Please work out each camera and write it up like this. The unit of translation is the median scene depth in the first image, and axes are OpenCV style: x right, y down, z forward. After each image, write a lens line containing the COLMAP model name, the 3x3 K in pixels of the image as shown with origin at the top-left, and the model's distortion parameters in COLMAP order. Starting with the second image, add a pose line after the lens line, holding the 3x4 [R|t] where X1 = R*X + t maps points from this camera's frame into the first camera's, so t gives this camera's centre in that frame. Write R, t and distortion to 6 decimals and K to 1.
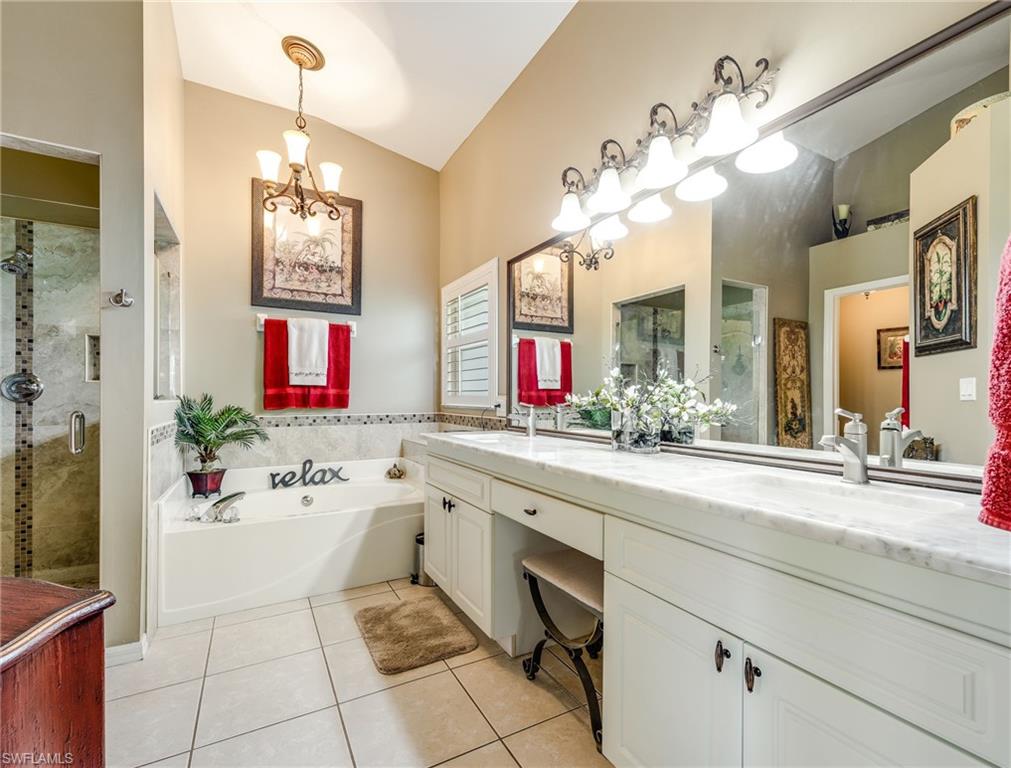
lens RADIAL K [[452.9, 0, 506.5], [0, 452.9, 397.3], [0, 0, 1]] dist [0.000251, 0.000017]
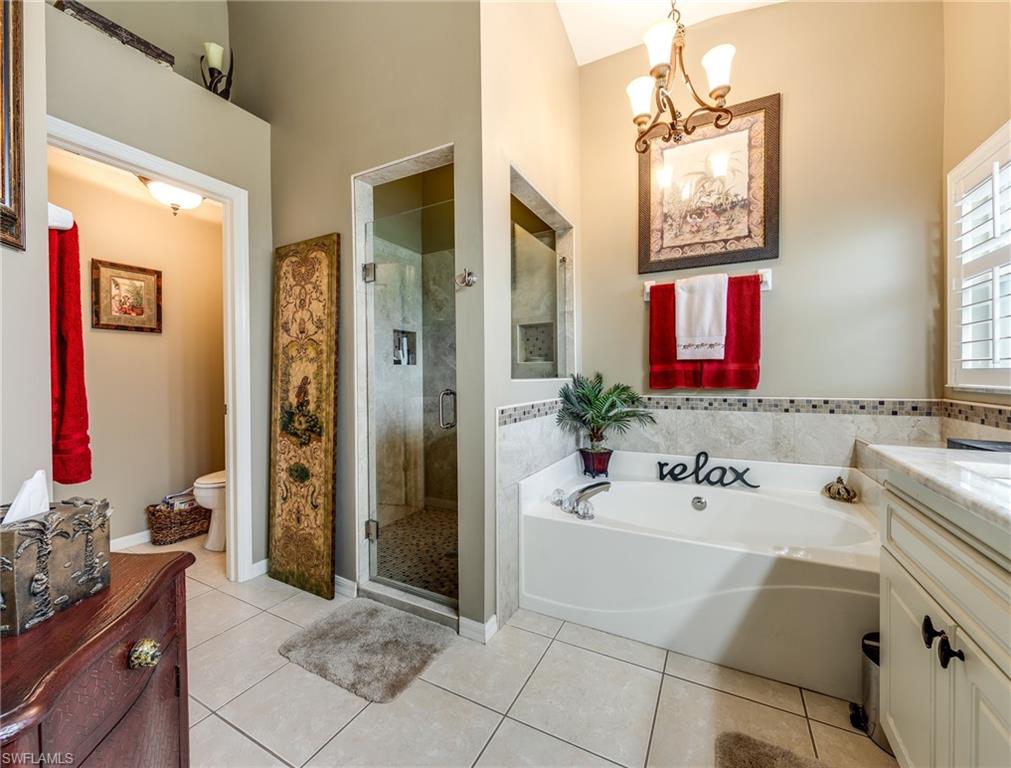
lens RADIAL K [[403.3, 0, 507.6], [0, 403.3, 380.2], [0, 0, 1]] dist [0.007278, -0.004142]
pose [[0.546682, 0.002131, -0.837338, -0.026620], [0.008173, 0.999936, 0.007880, 0.001653], [0.837301, -0.011151, 0.546629, 0.324197]]
